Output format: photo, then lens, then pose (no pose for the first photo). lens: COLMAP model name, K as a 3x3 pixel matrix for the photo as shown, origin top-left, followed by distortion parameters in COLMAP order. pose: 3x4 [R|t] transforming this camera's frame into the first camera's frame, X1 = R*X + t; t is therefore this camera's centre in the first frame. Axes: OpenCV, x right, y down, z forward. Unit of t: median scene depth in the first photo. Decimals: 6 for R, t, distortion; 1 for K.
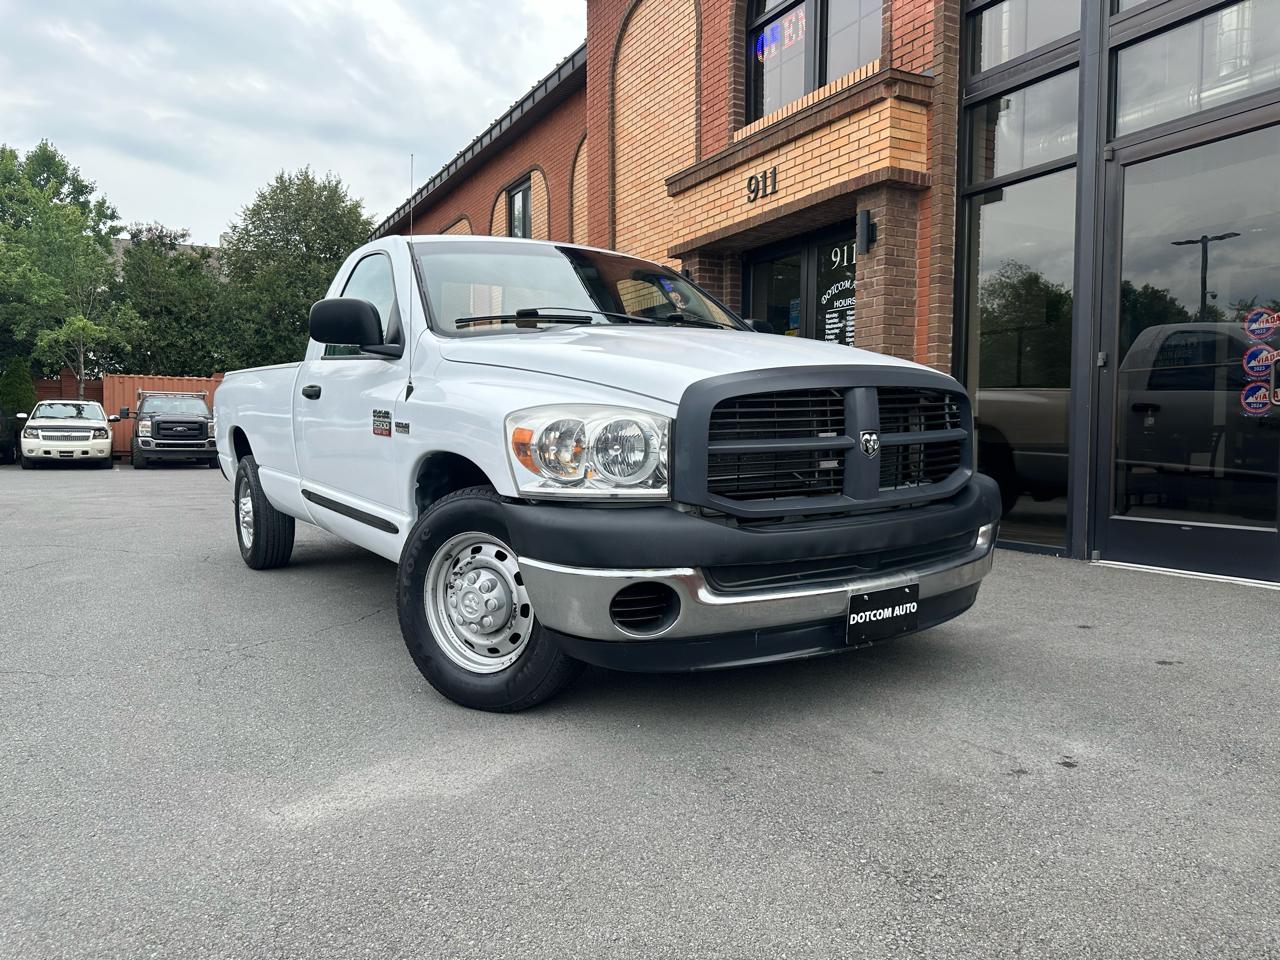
lens RADIAL K [[909.4, 0, 626.9], [0, 909.4, 486.0], [0, 0, 1]] dist [0.064068, -0.085059]
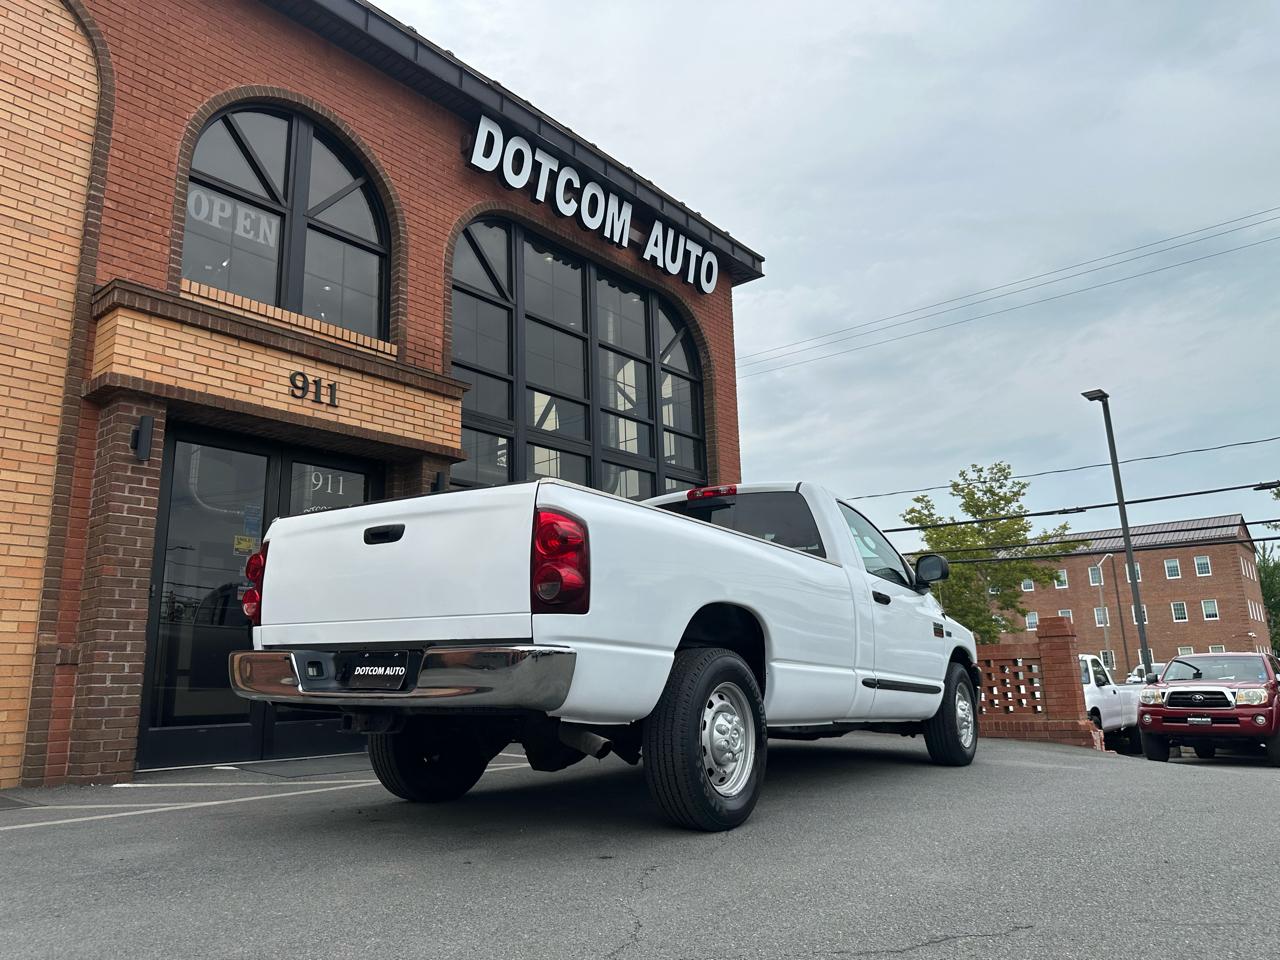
lens RADIAL K [[929.1, 0, 646.8], [0, 929.1, 468.6], [0, 0, 1]] dist [0.035218, -0.047527]
pose [[-0.386713, 0.224334, 0.894498, -0.816857], [0.078359, 0.974447, -0.210508, -0.016634], [-0.918865, -0.011314, -0.394410, 1.040956]]
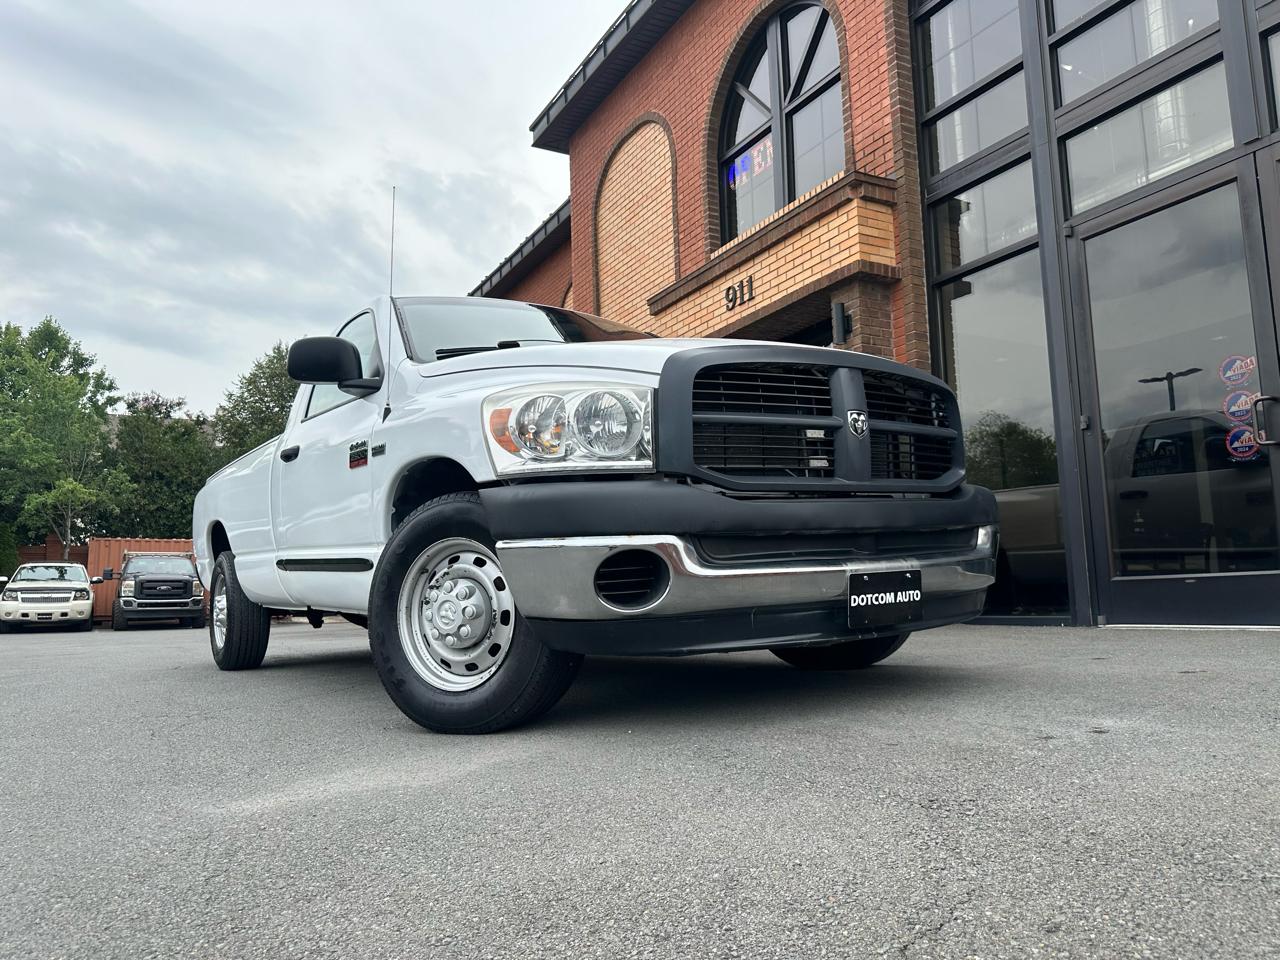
lens RADIAL K [[901.8, 0, 637.1], [0, 901.8, 493.0], [0, 0, 1]] dist [0.115512, -0.168967]
pose [[0.999401, -0.027349, 0.021209, 0.002765], [0.030583, 0.984740, -0.171323, 0.066971], [-0.016200, 0.171869, 0.984987, 0.022672]]
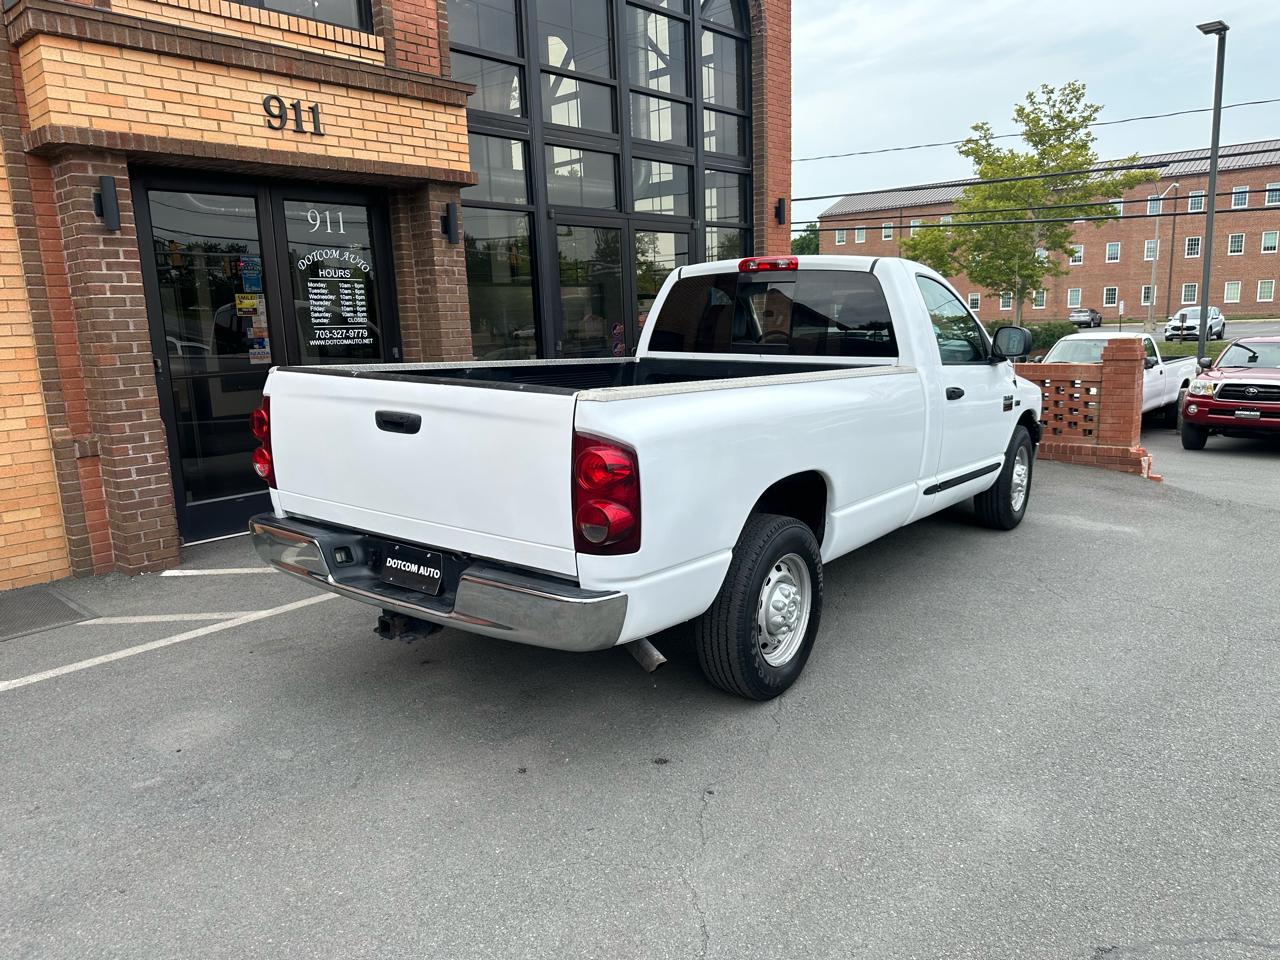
lens RADIAL K [[934.4, 0, 637.7], [0, 934.4, 496.1], [0, 0, 1]] dist [0.001442, -0.002759]
pose [[-0.352707, -0.164593, 0.921144, -0.749213], [0.084775, 0.974740, 0.206630, -0.144555], [-0.931886, 0.150970, -0.329844, 1.016855]]
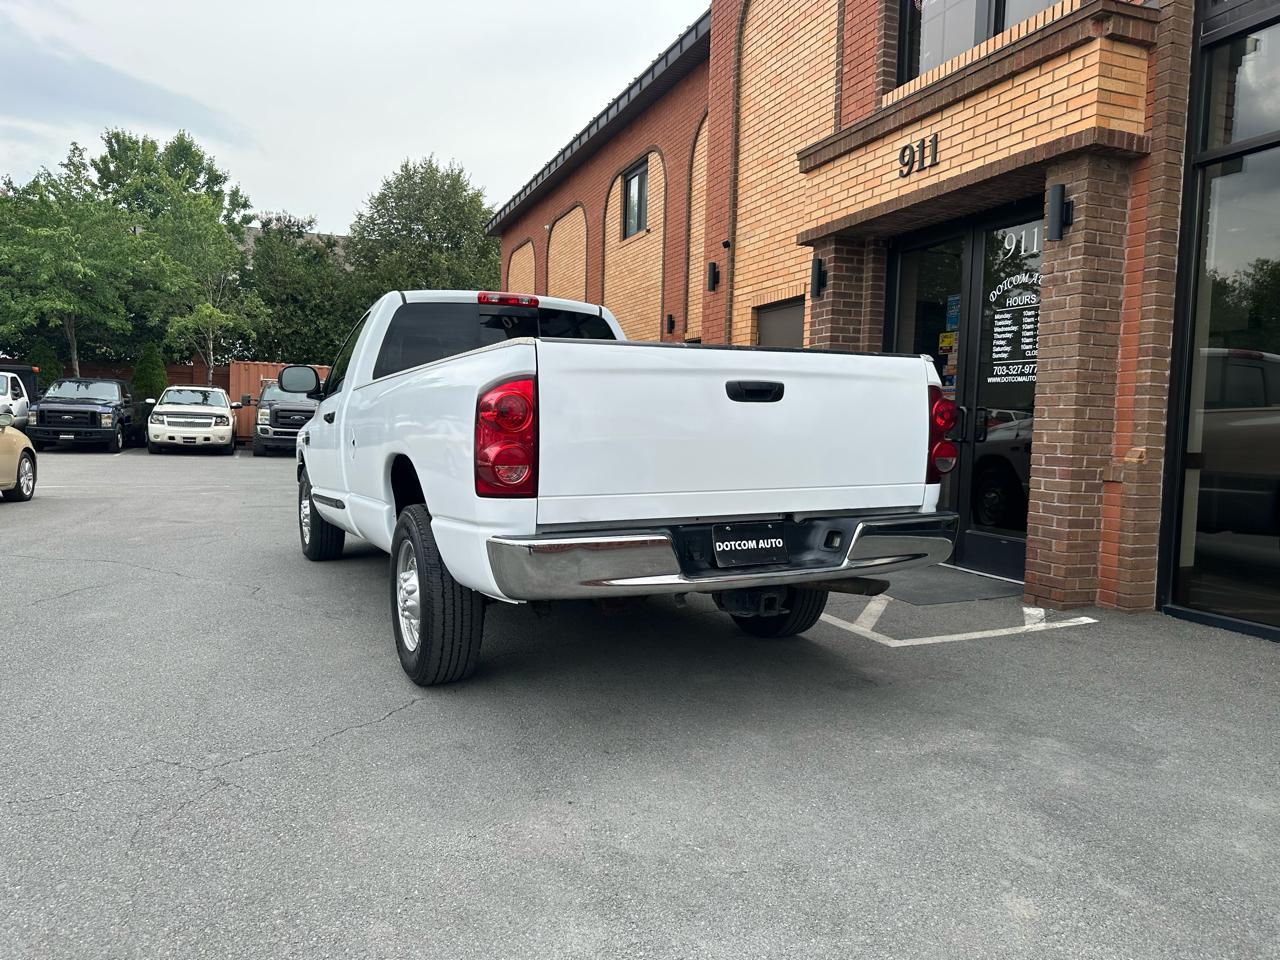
lens RADIAL K [[911.0, 0, 636.1], [0, 911.0, 489.0], [0, 0, 1]] dist [0.010174, -0.007473]
pose [[0.992856, 0.031016, -0.115214, 0.000421], [-0.029145, 0.999415, 0.017890, -0.038209], [0.115701, -0.014404, 0.993180, 0.153933]]
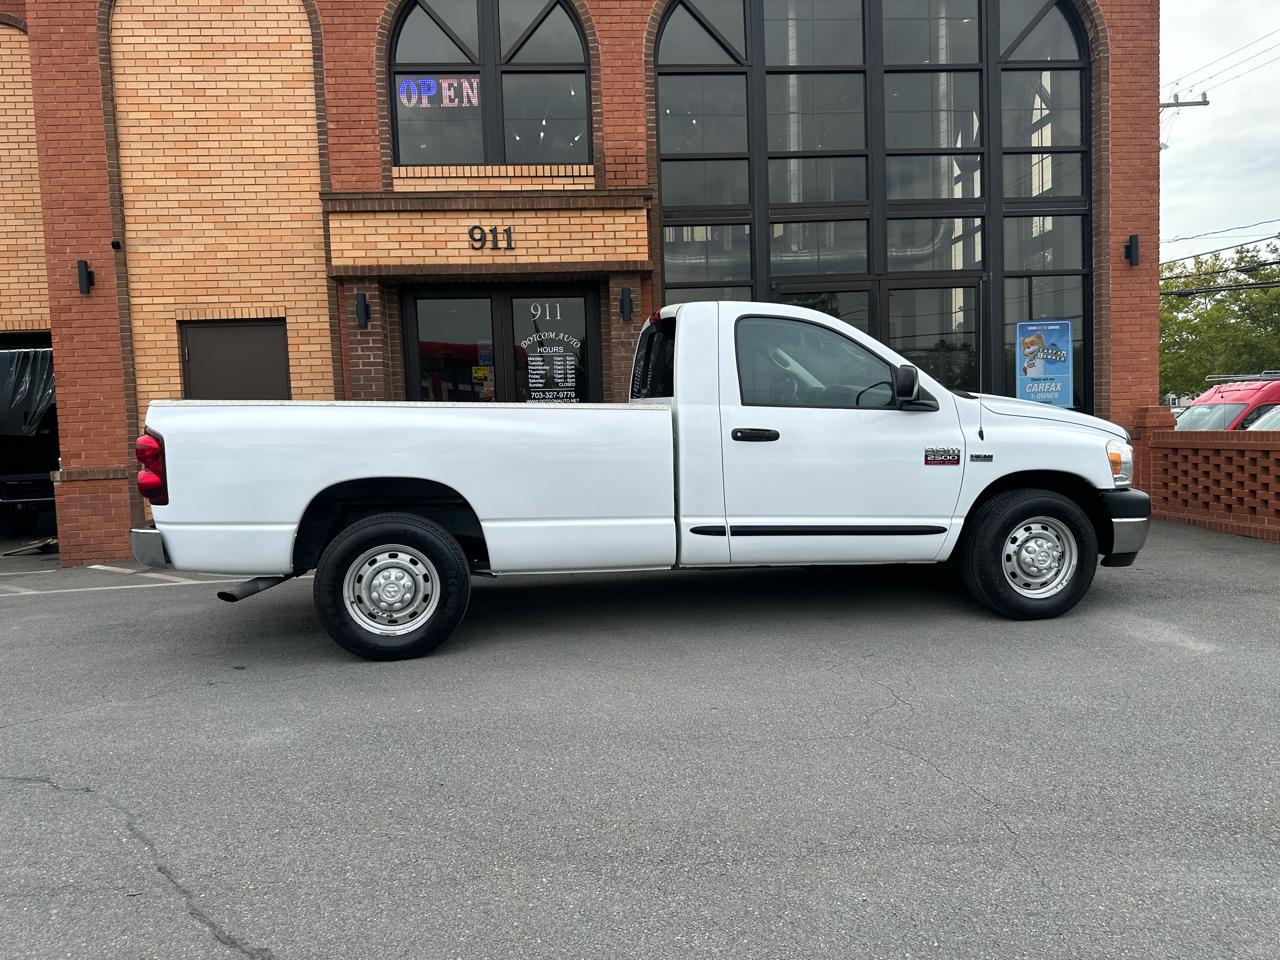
lens RADIAL K [[899.8, 0, 628.8], [0, 899.8, 496.6], [0, 0, 1]] dist [0.116452, -0.191295]
pose [[0.413418, -0.078747, 0.907130, -0.799575], [0.082264, 0.995409, 0.048920, -0.052543], [-0.906818, 0.054399, 0.417998, 0.390653]]
